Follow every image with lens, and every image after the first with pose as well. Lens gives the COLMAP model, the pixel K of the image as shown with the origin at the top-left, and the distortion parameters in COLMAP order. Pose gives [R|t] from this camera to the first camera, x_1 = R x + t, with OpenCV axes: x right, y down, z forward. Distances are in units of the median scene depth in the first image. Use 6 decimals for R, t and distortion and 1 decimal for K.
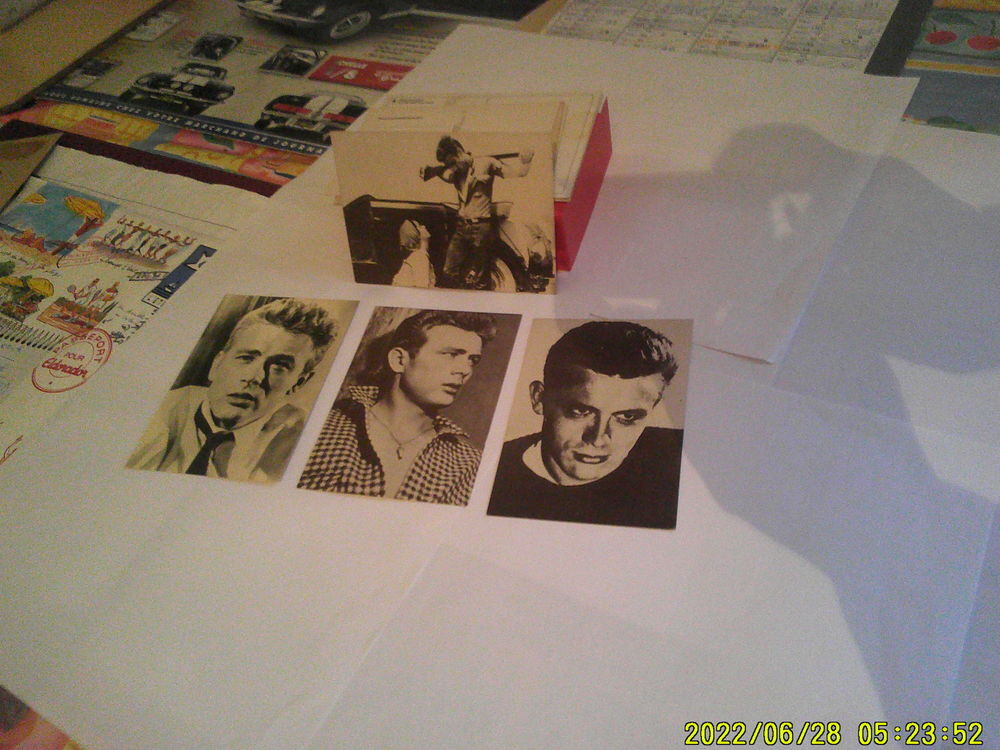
lens RADIAL K [[789.4, 0, 502.1], [0, 789.4, 378.8], [0, 0, 1]] dist [-0.005156, -0.003836]
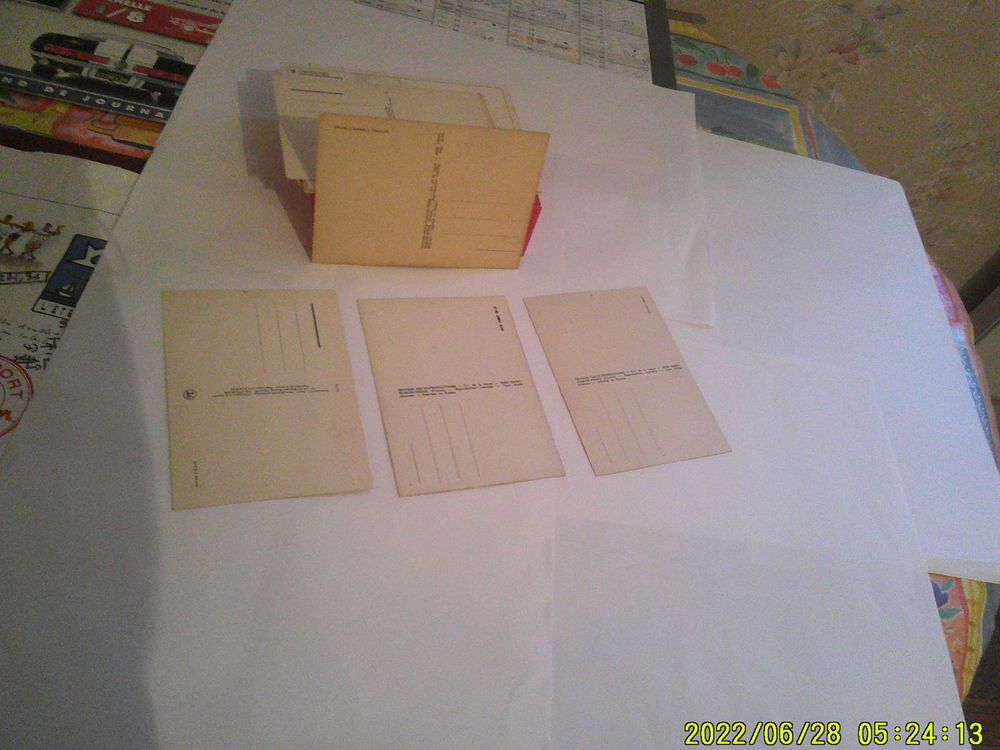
lens RADIAL K [[794.5, 0, 494.9], [0, 794.5, 377.3], [0, 0, 1]] dist [0.000201, -0.007982]
pose [[0.809991, -0.129605, 0.571941, -0.448061], [0.085561, 0.990955, 0.103383, -0.062651], [-0.580167, -0.034804, 0.813754, 0.076845]]
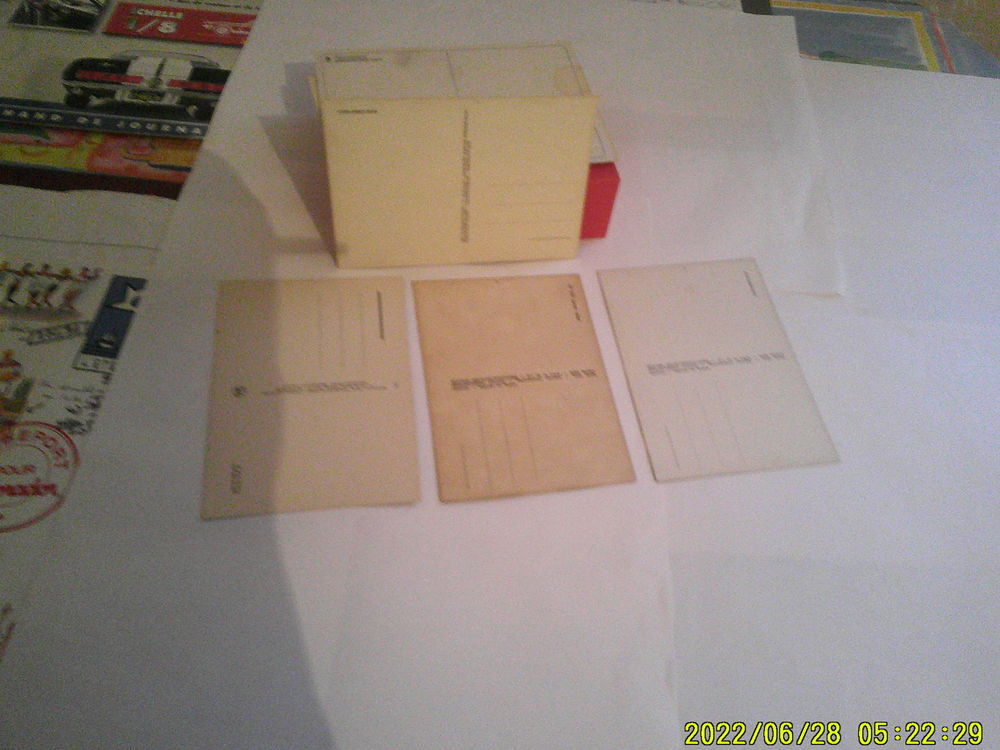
lens RADIAL K [[789.4, 0, 502.1], [0, 789.4, 378.8], [0, 0, 1]] dist [-0.005156, -0.003836]
pose [[0.860921, -0.237364, 0.449971, -0.367602], [0.198367, 0.971099, 0.132732, -0.088930], [-0.468472, -0.025012, 0.883124, 0.149508]]
